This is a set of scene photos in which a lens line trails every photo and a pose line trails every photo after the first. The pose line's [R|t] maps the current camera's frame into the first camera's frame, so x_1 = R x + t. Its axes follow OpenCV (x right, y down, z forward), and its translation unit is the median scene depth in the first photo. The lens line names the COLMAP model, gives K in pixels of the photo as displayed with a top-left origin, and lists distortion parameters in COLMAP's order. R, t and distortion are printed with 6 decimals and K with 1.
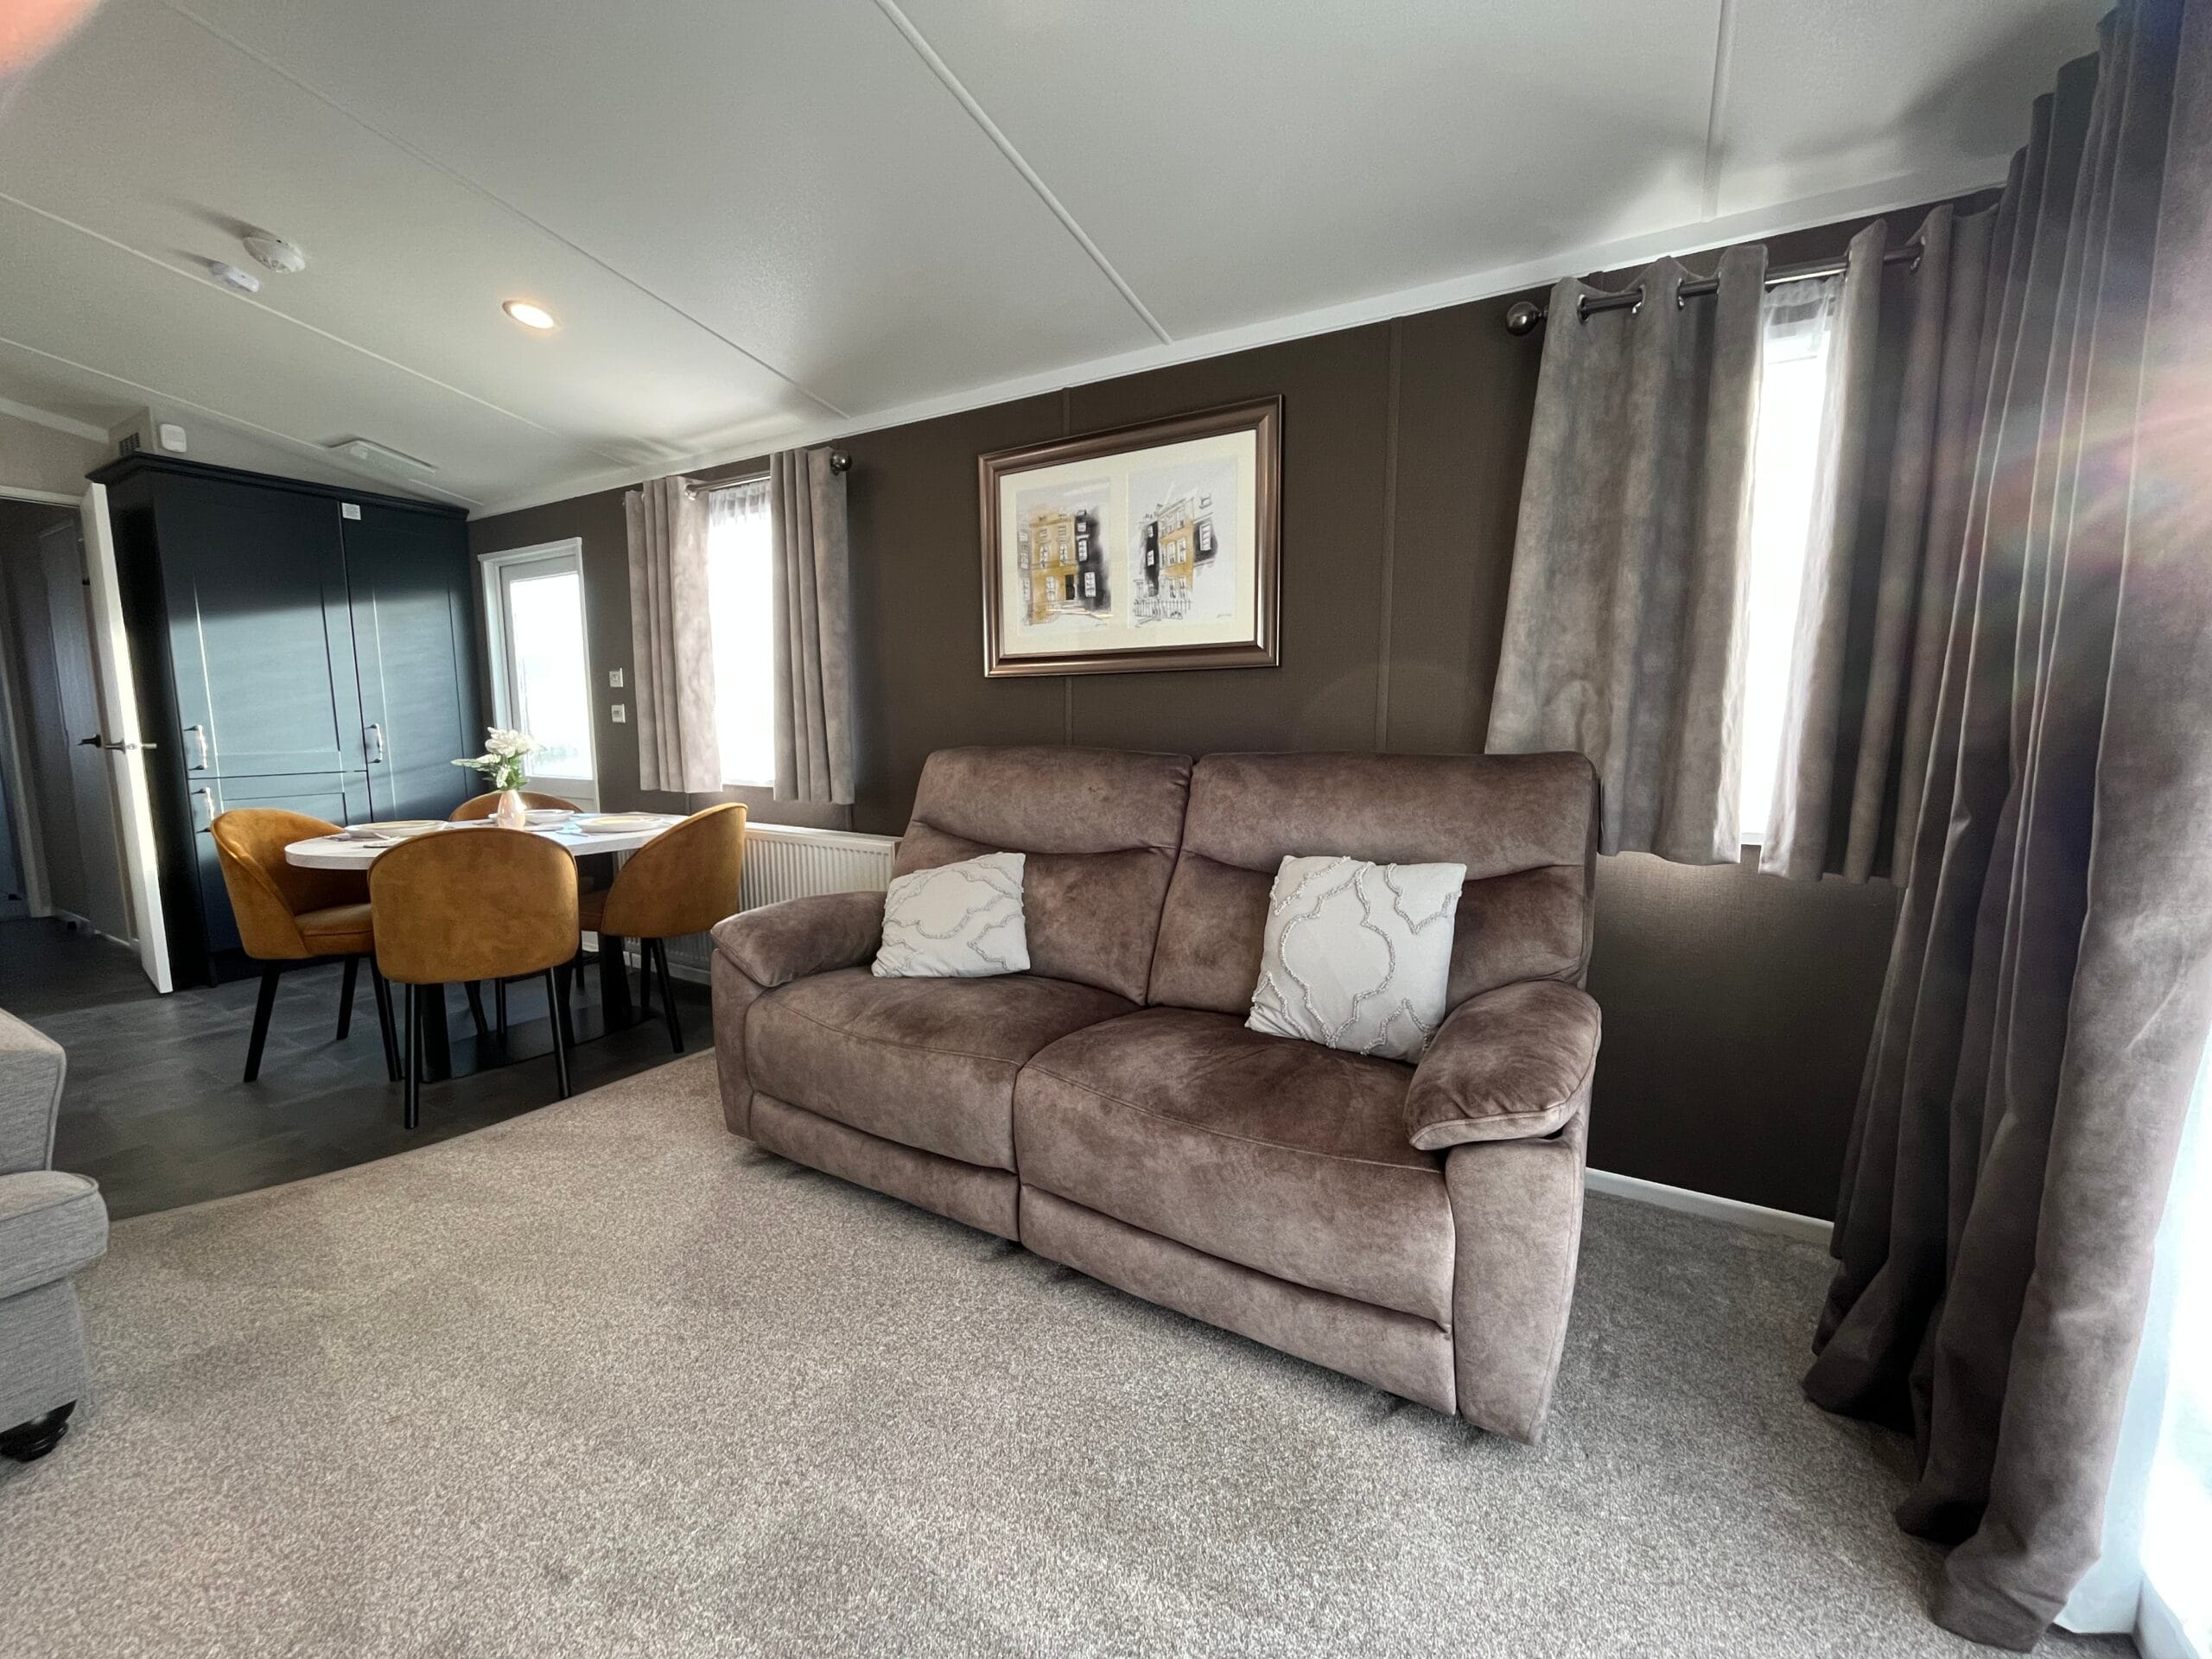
lens RADIAL K [[886.2, 0, 1153.6], [0, 886.2, 831.6], [0, 0, 1]] dist [-0.033606, -0.000328]
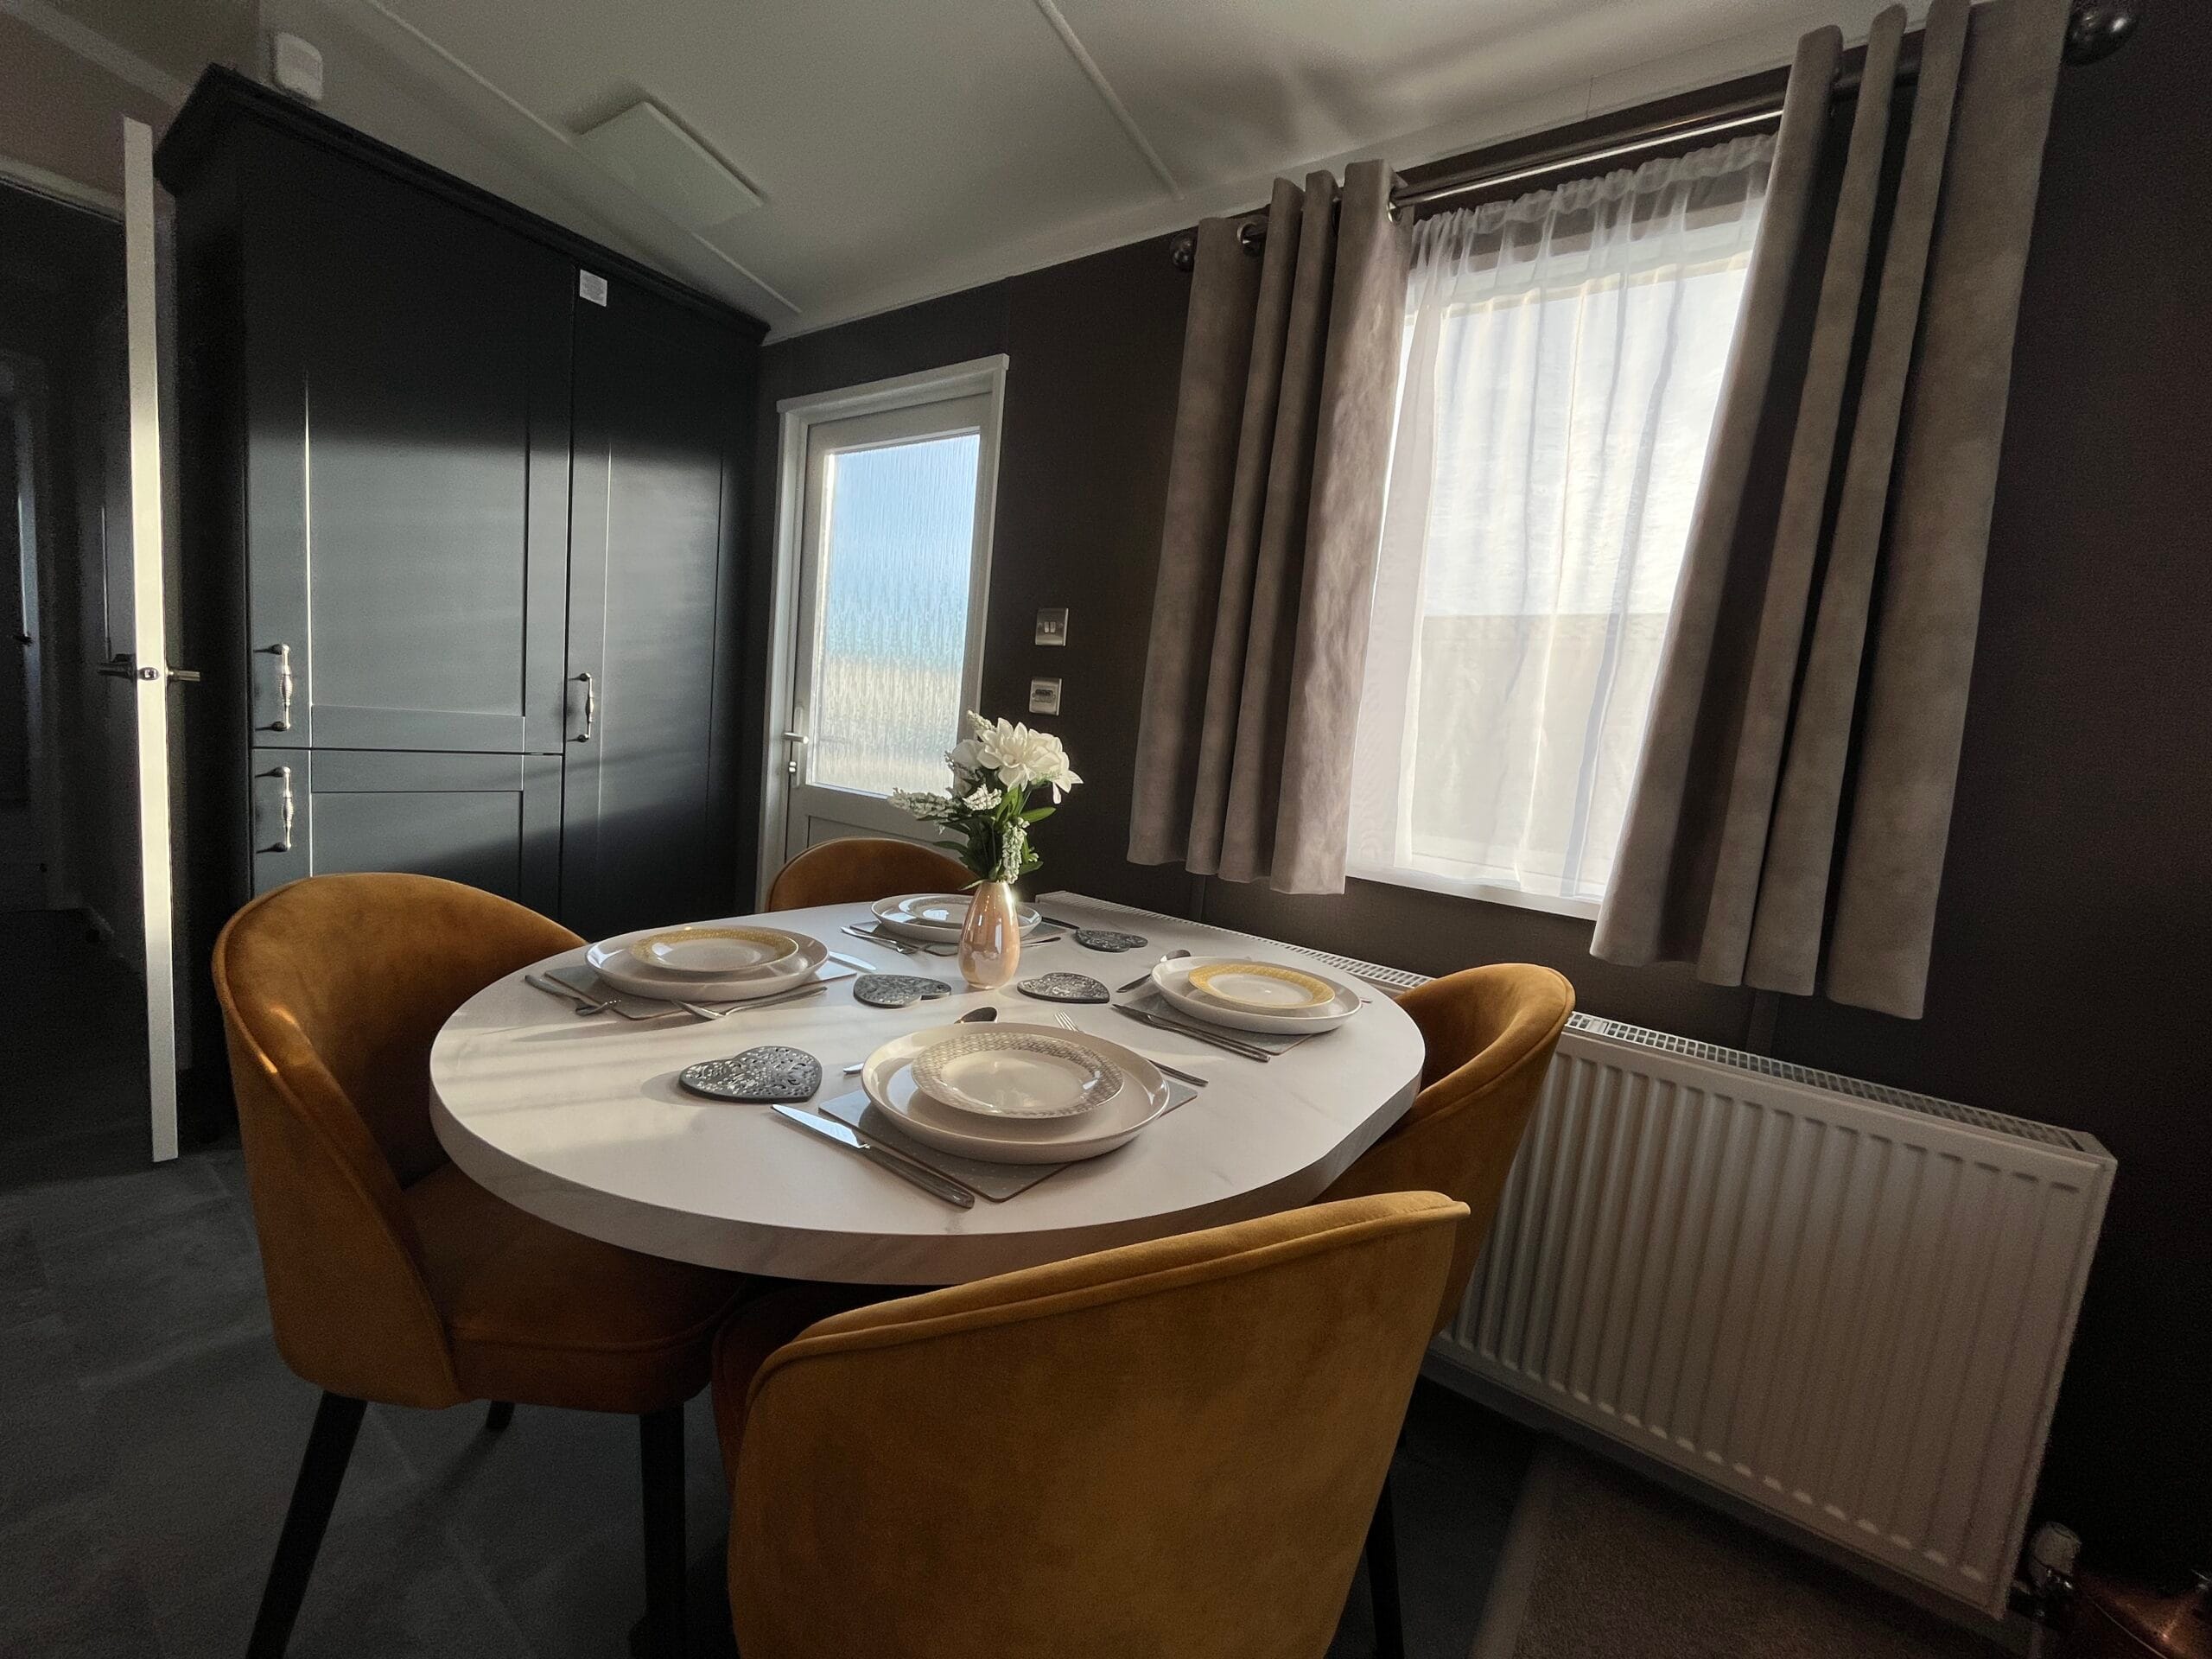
lens RADIAL K [[888.6, 0, 1106.0], [0, 888.6, 829.5], [0, 0, 1]] dist [-0.027240, 0.000040]
pose [[0.987916, 0.103869, -0.115038, -0.567166], [-0.105945, 0.994299, -0.012058, -0.060697], [0.113130, 0.024100, 0.993288, 0.541787]]
